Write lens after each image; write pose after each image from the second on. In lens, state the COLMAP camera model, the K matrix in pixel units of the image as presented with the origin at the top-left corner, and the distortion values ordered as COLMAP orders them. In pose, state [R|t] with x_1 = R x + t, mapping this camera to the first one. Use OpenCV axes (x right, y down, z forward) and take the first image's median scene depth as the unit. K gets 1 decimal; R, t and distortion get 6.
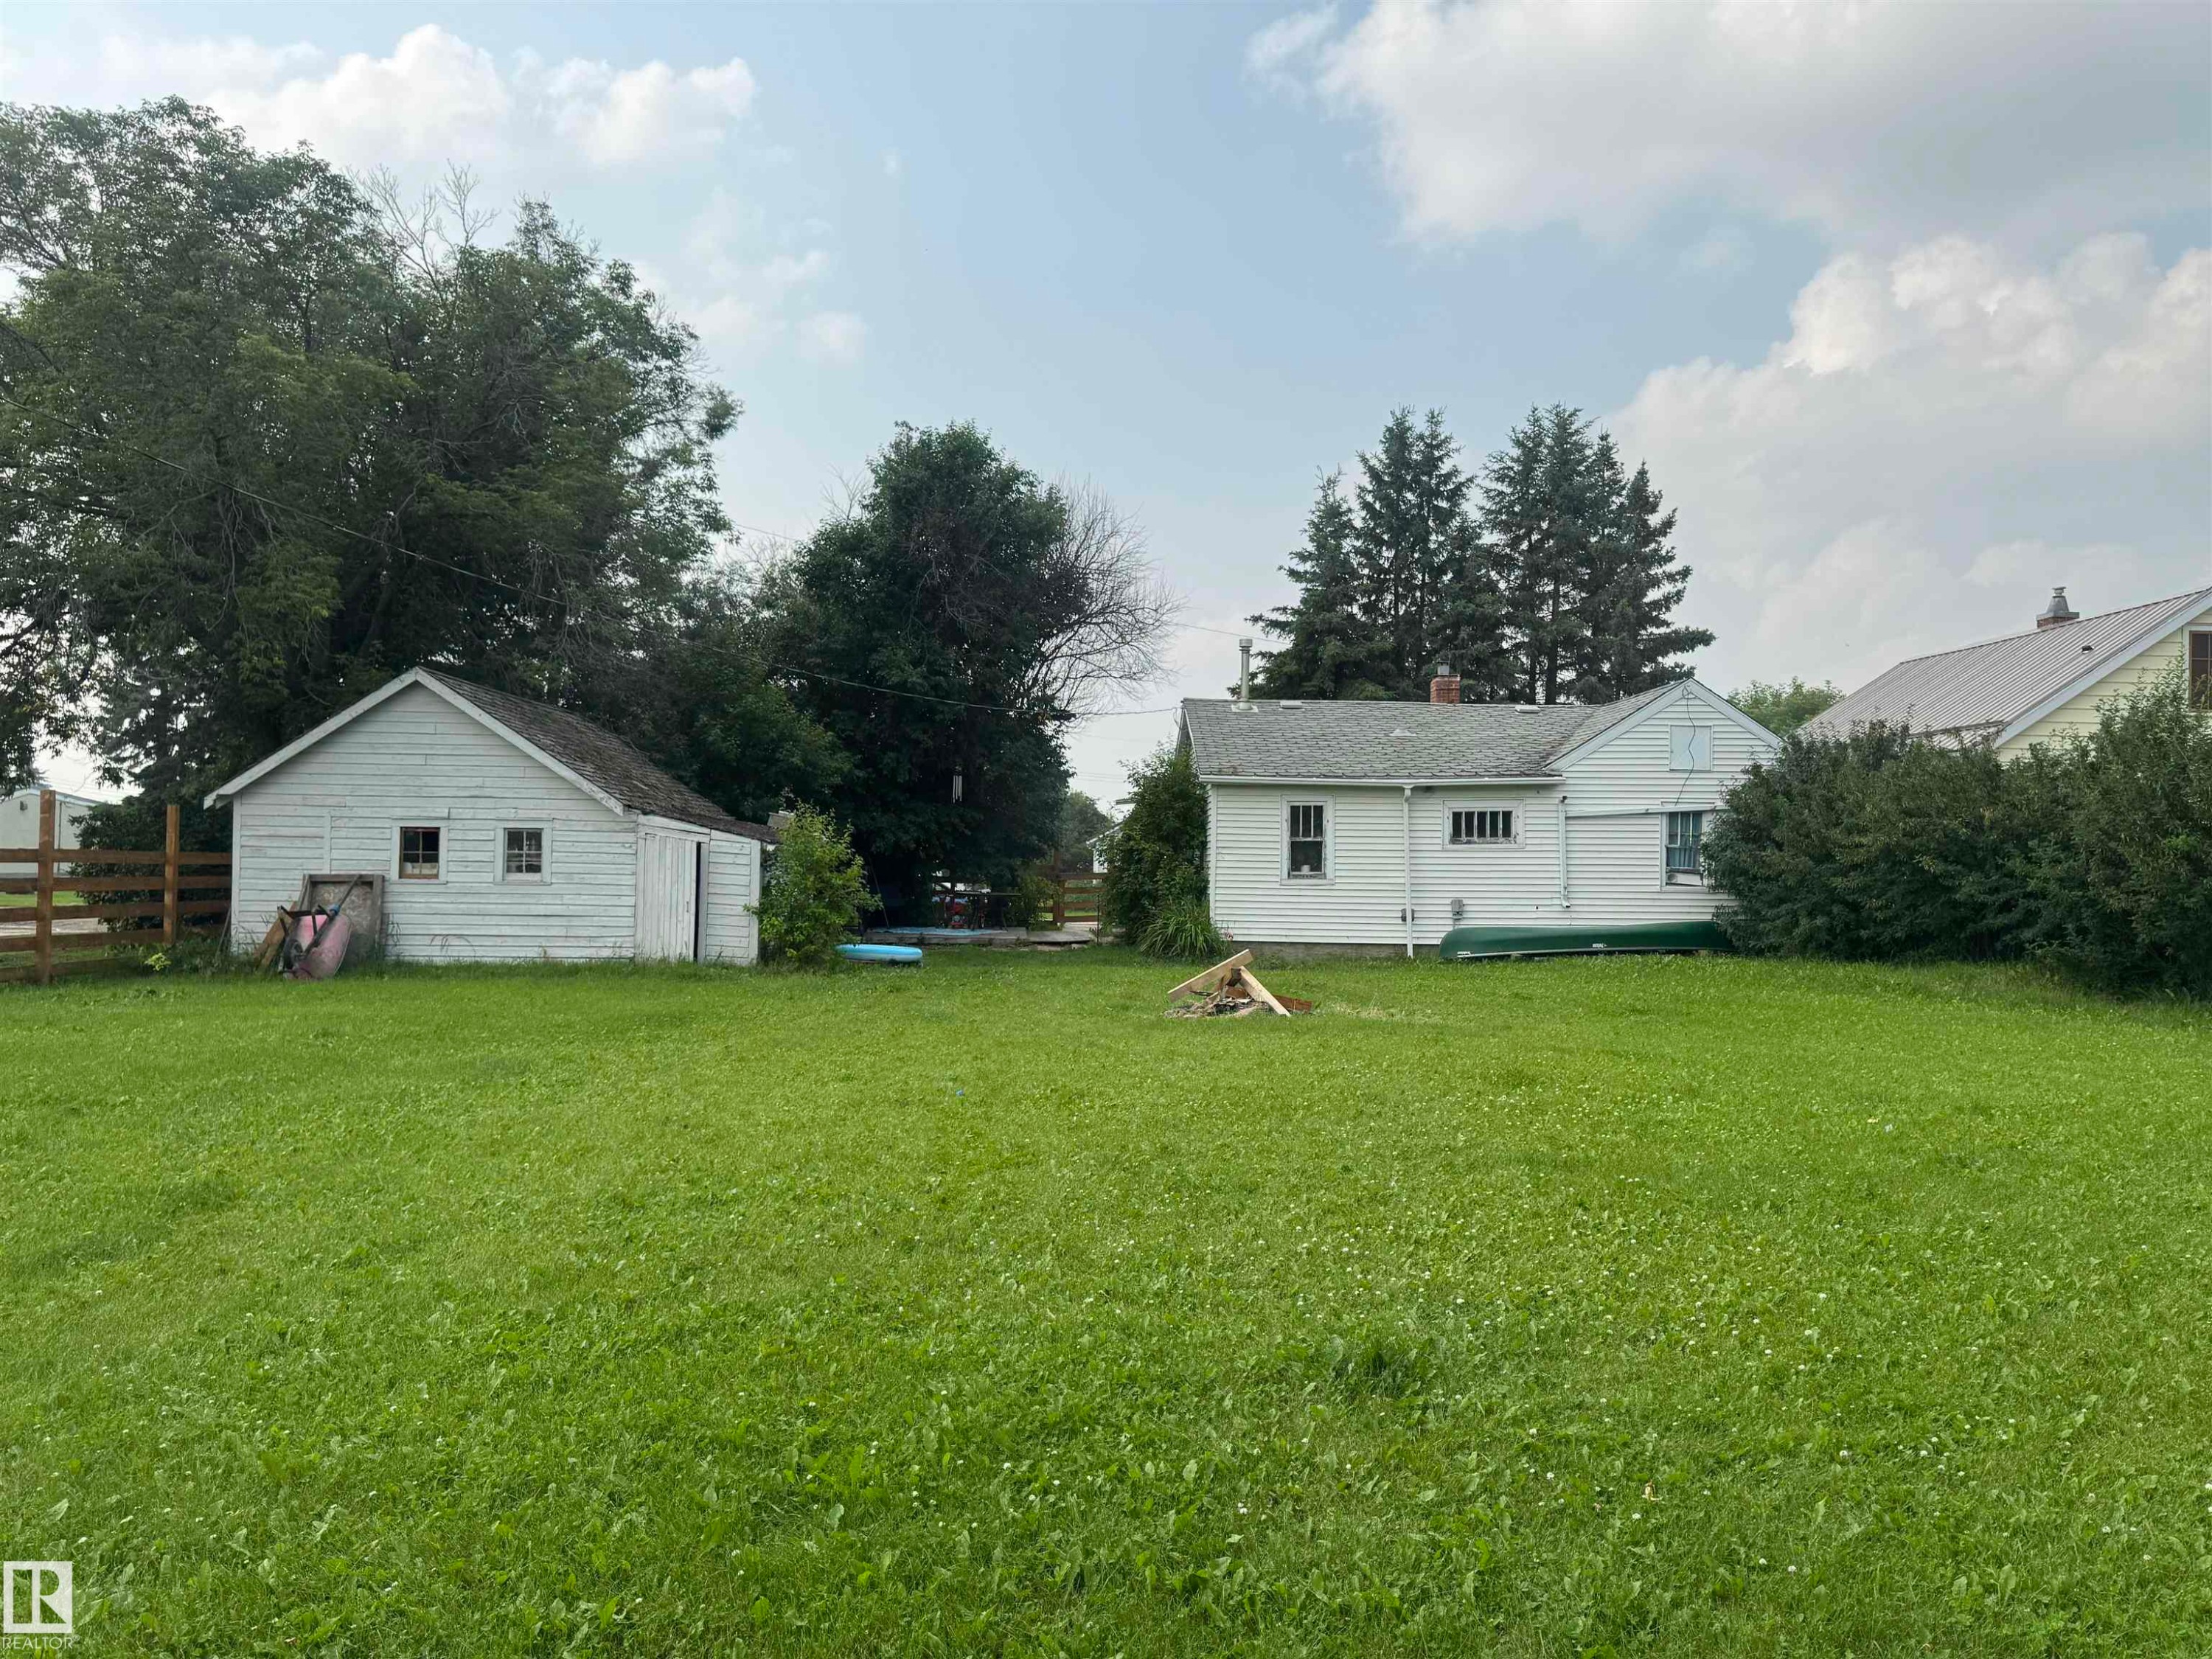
lens RADIAL K [[1566.2, 0, 1104.2], [0, 1566.2, 834.6], [0, 0, 1]] dist [0.085903, -0.025217]
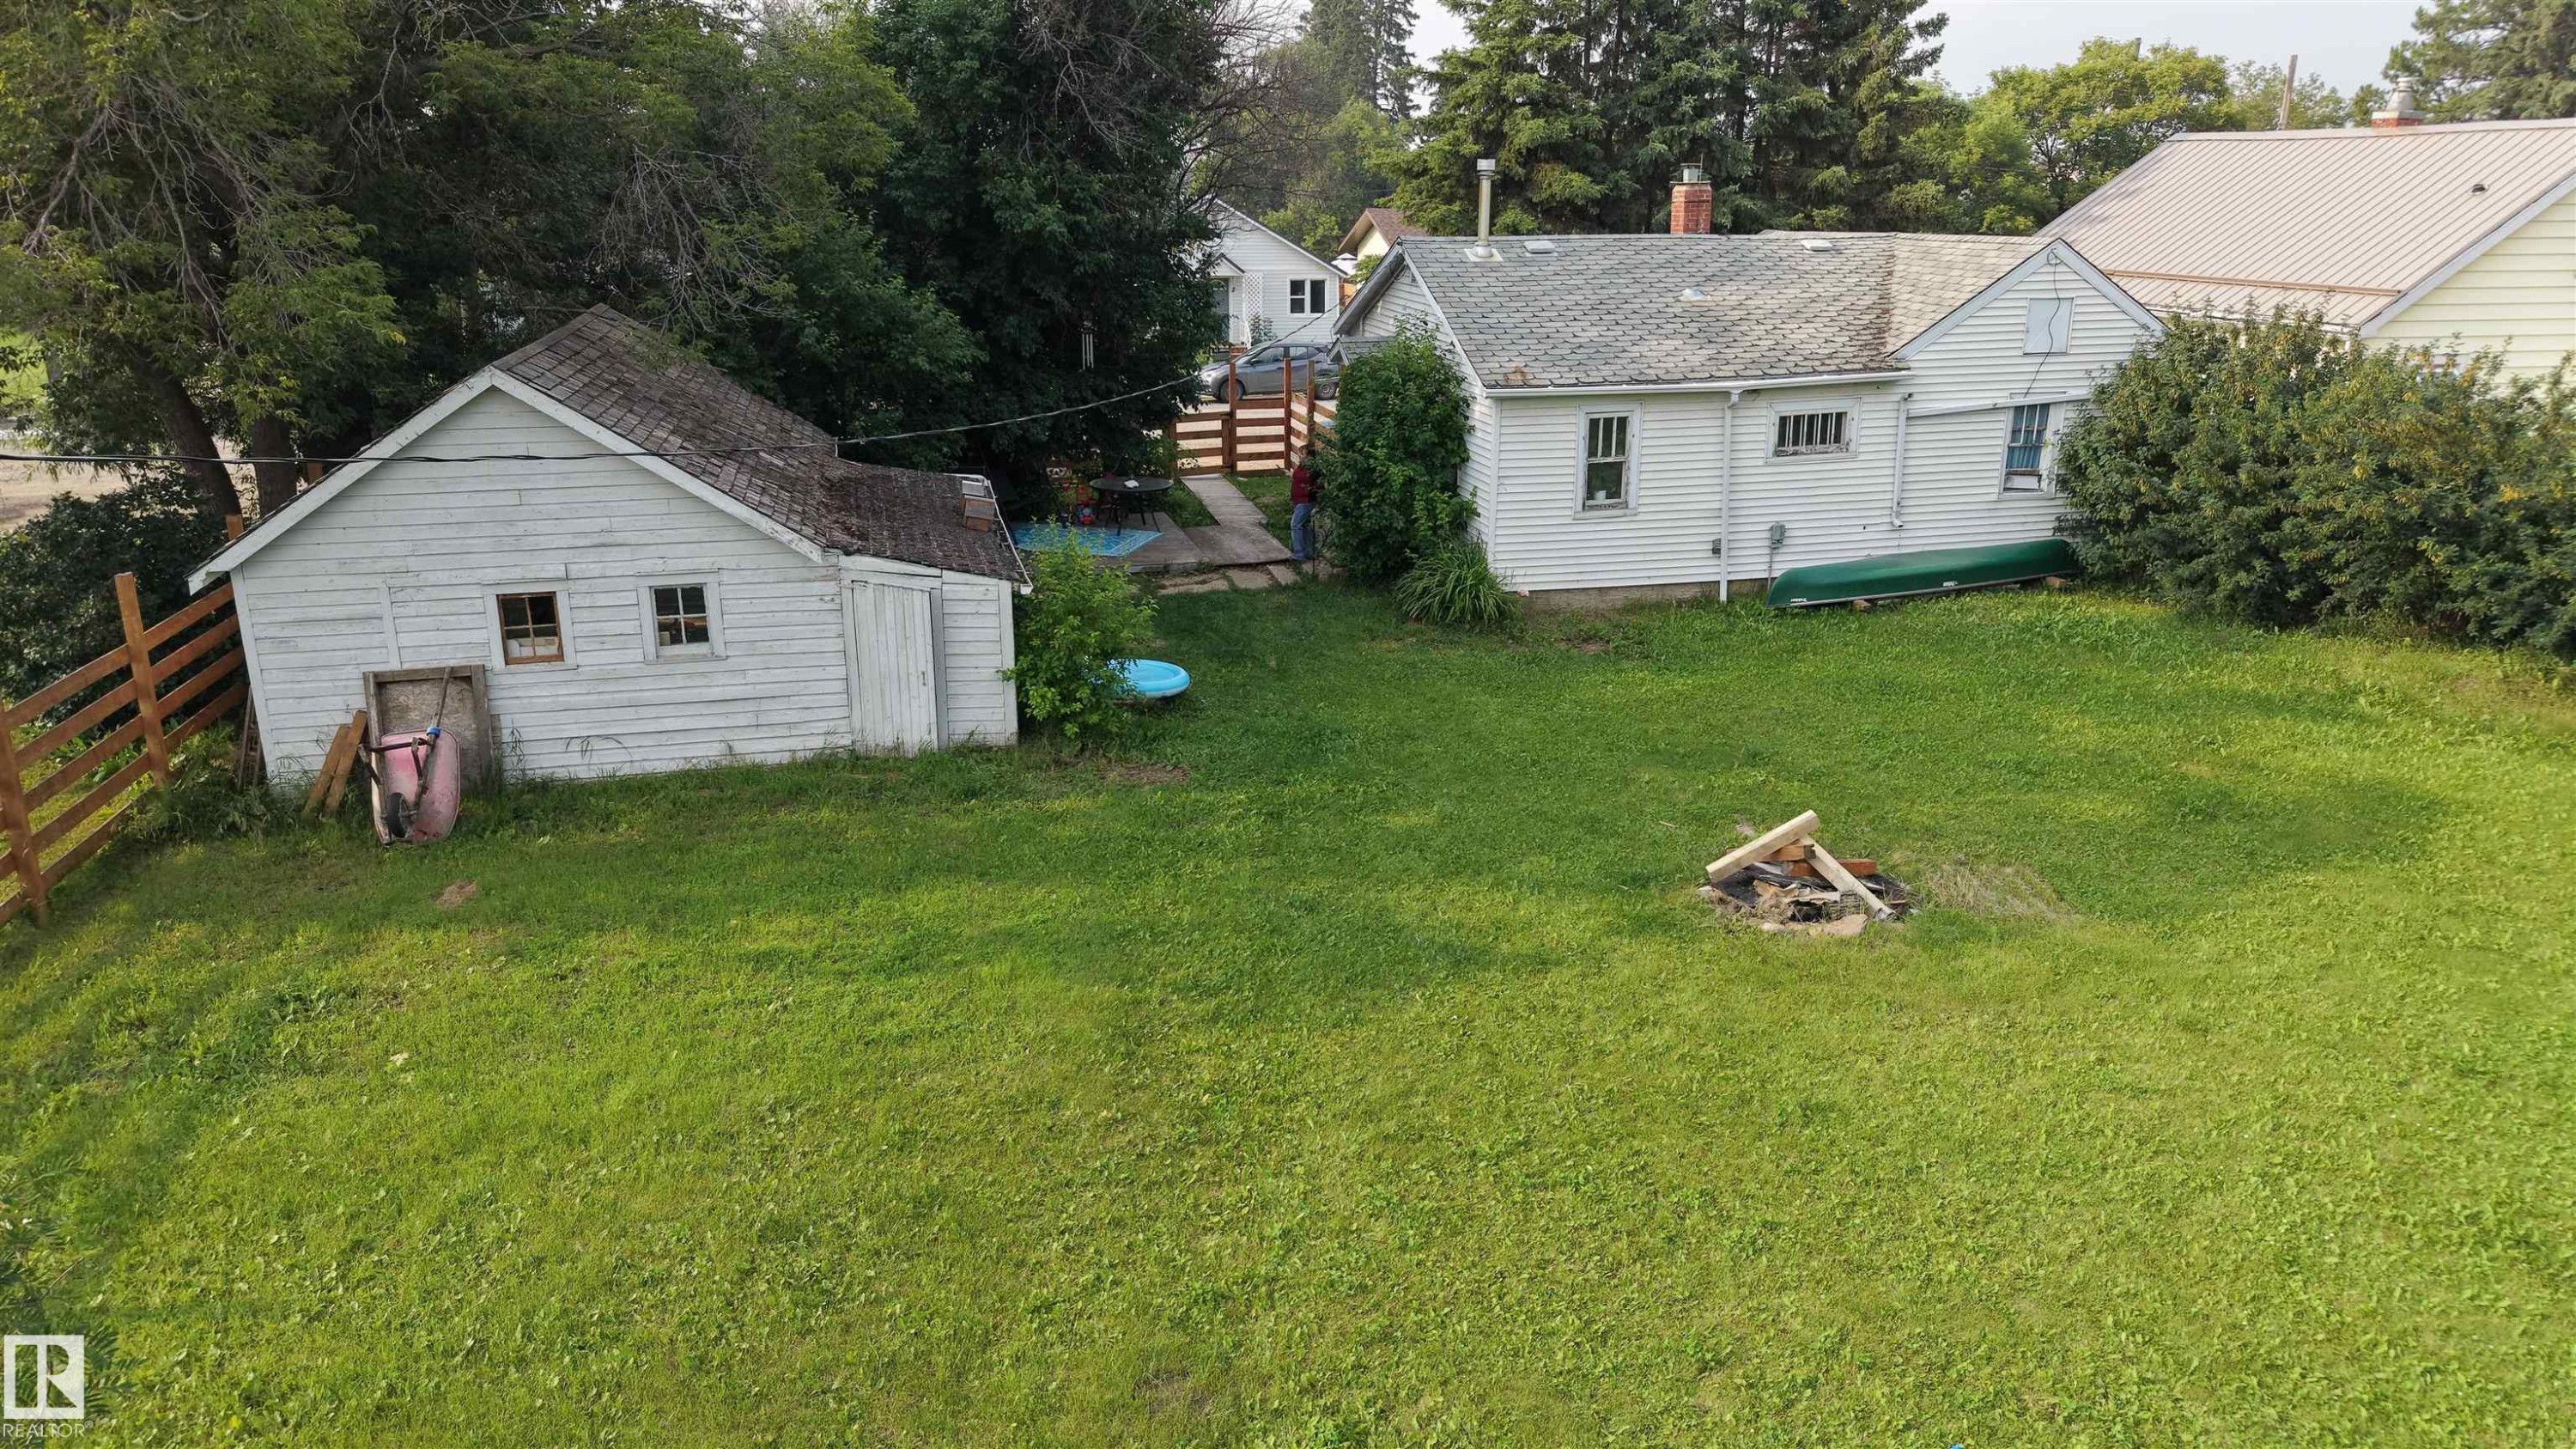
lens RADIAL K [[1723.6, 0, 1294.2], [0, 1723.6, 718.4], [0, 0, 1]] dist [0.024965, 0.009972]
pose [[0.981284, -0.071516, 0.178792, -0.200784], [0.011828, 0.949109, 0.314725, -0.156023], [-0.192201, -0.306720, 0.932192, 0.179252]]
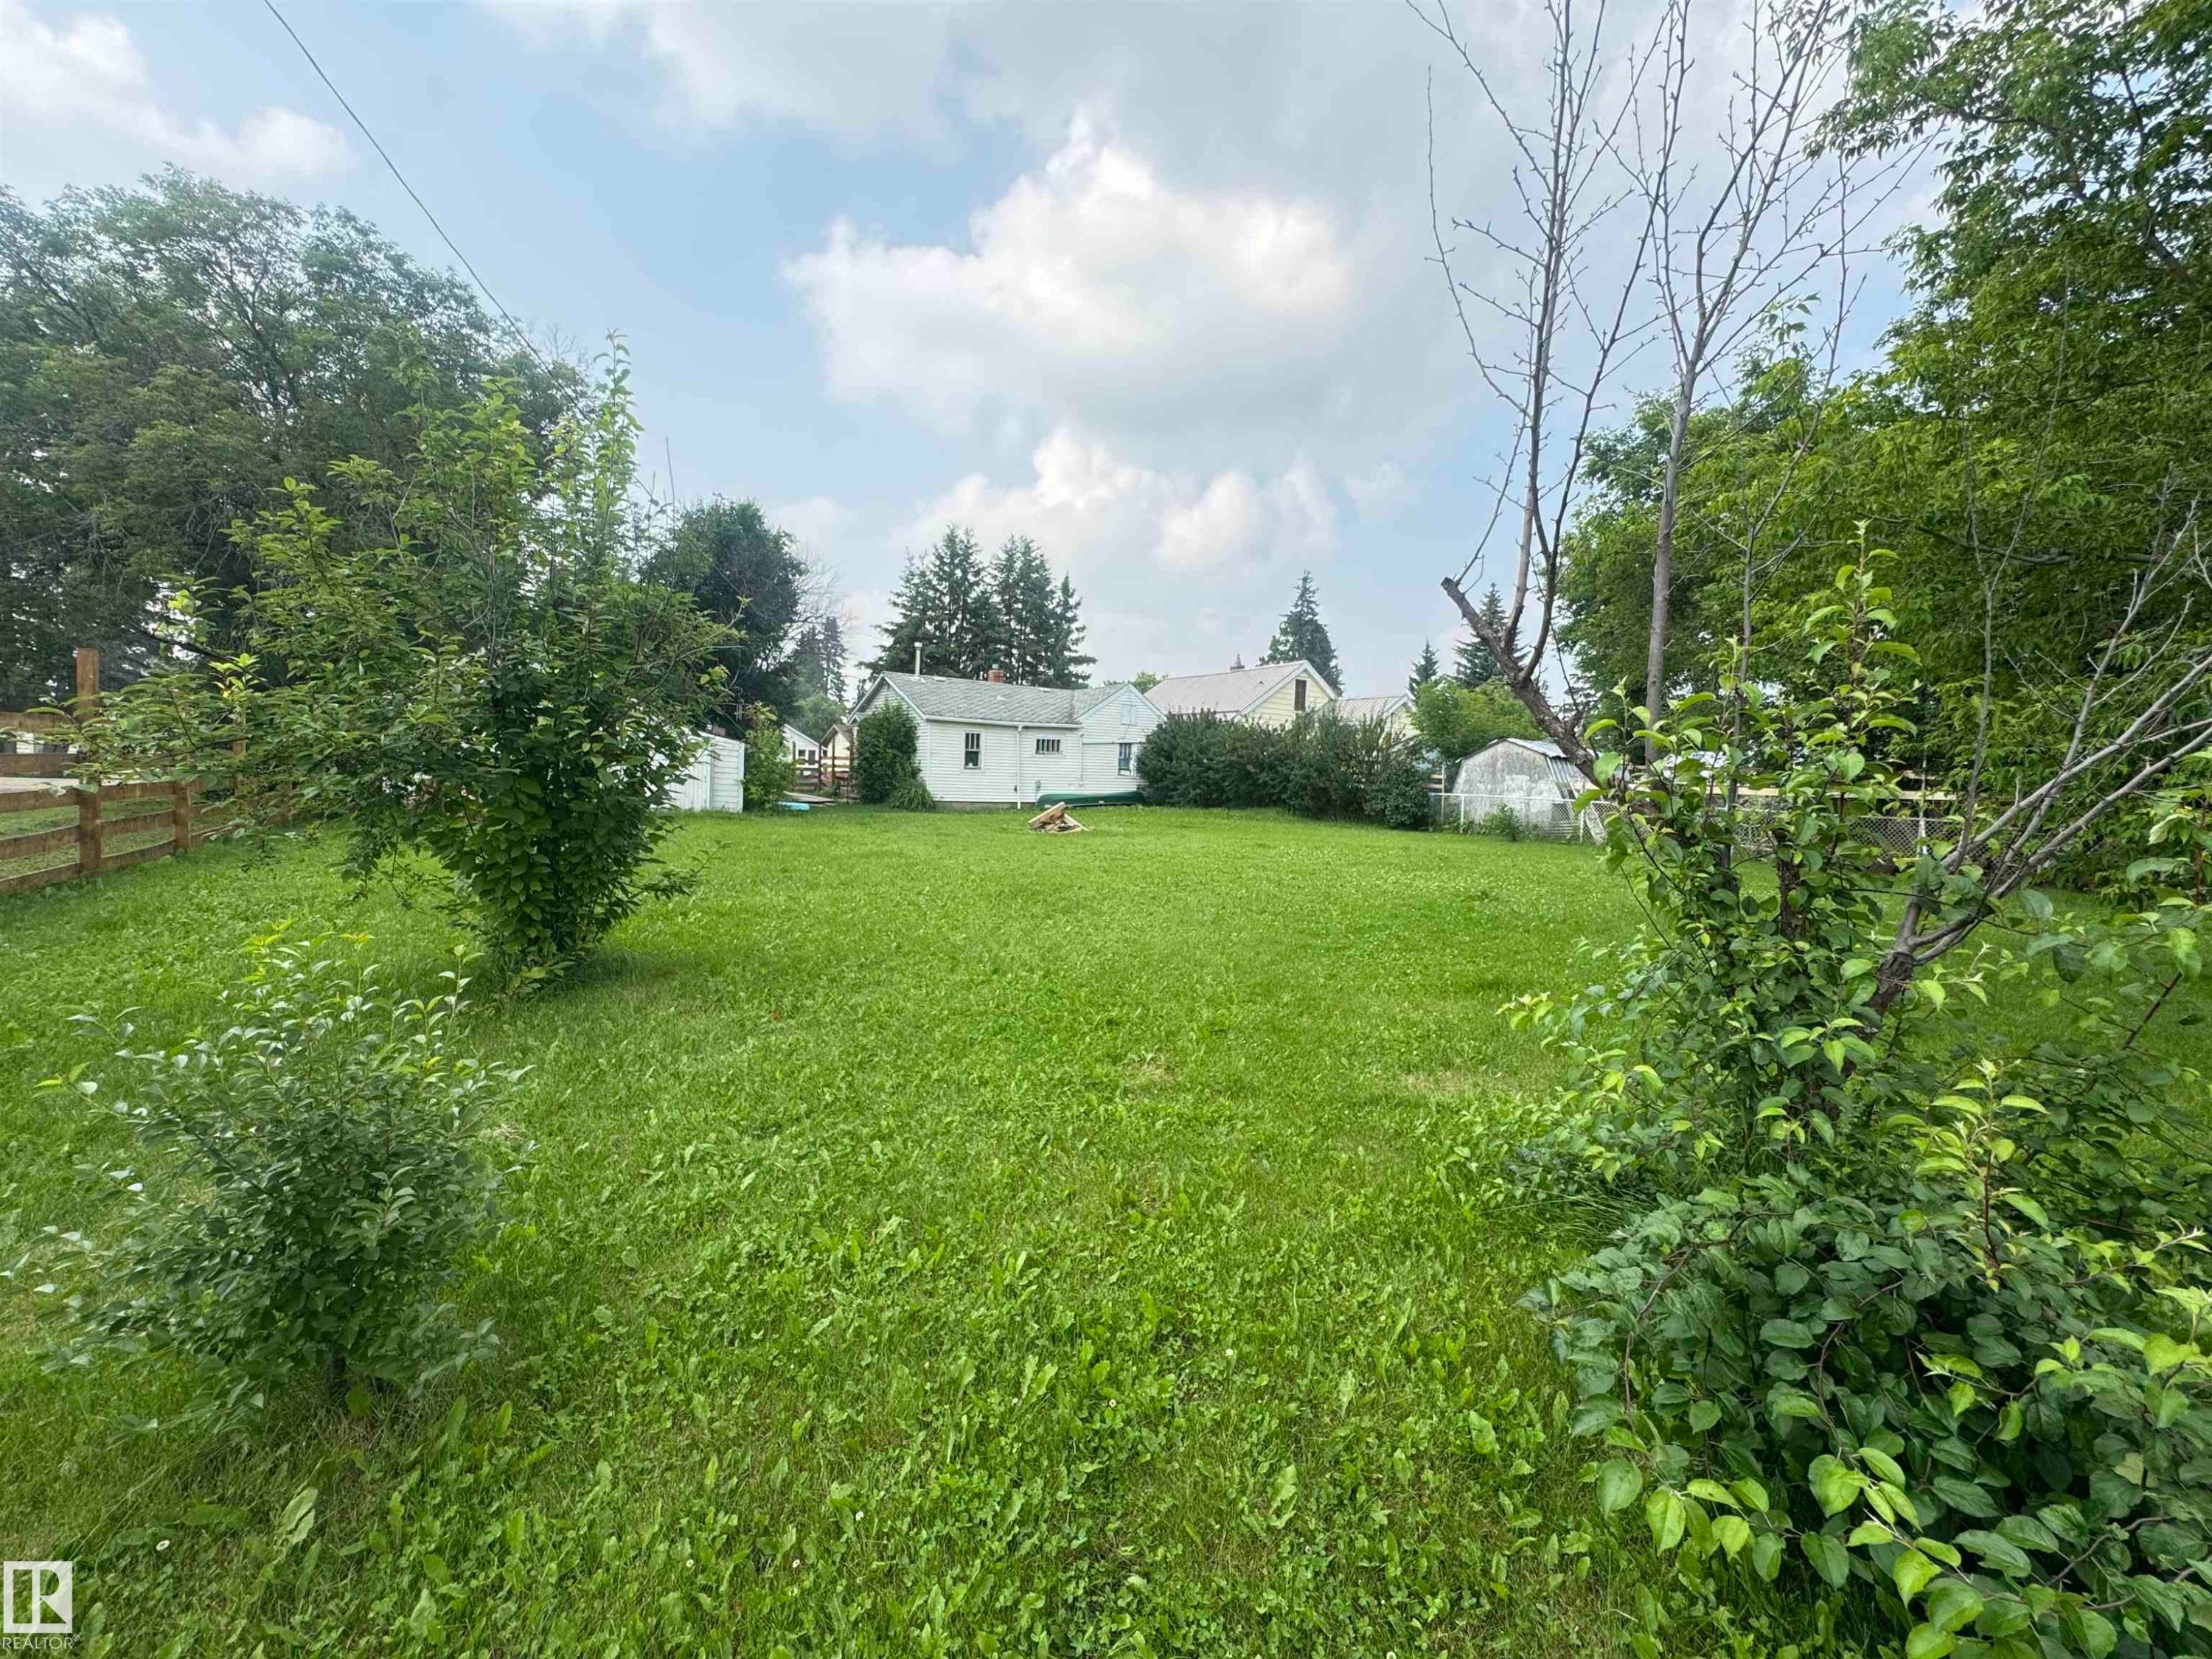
lens RADIAL K [[880.2, 0, 1108.5], [0, 880.2, 828.2], [0, 0, 1]] dist [-0.004137, 0.000377]
pose [[0.845586, -0.016715, 0.533577, -0.340559], [-0.034395, 0.995727, 0.085700, 0.000545], [-0.532730, -0.090819, 0.841398, -0.054817]]
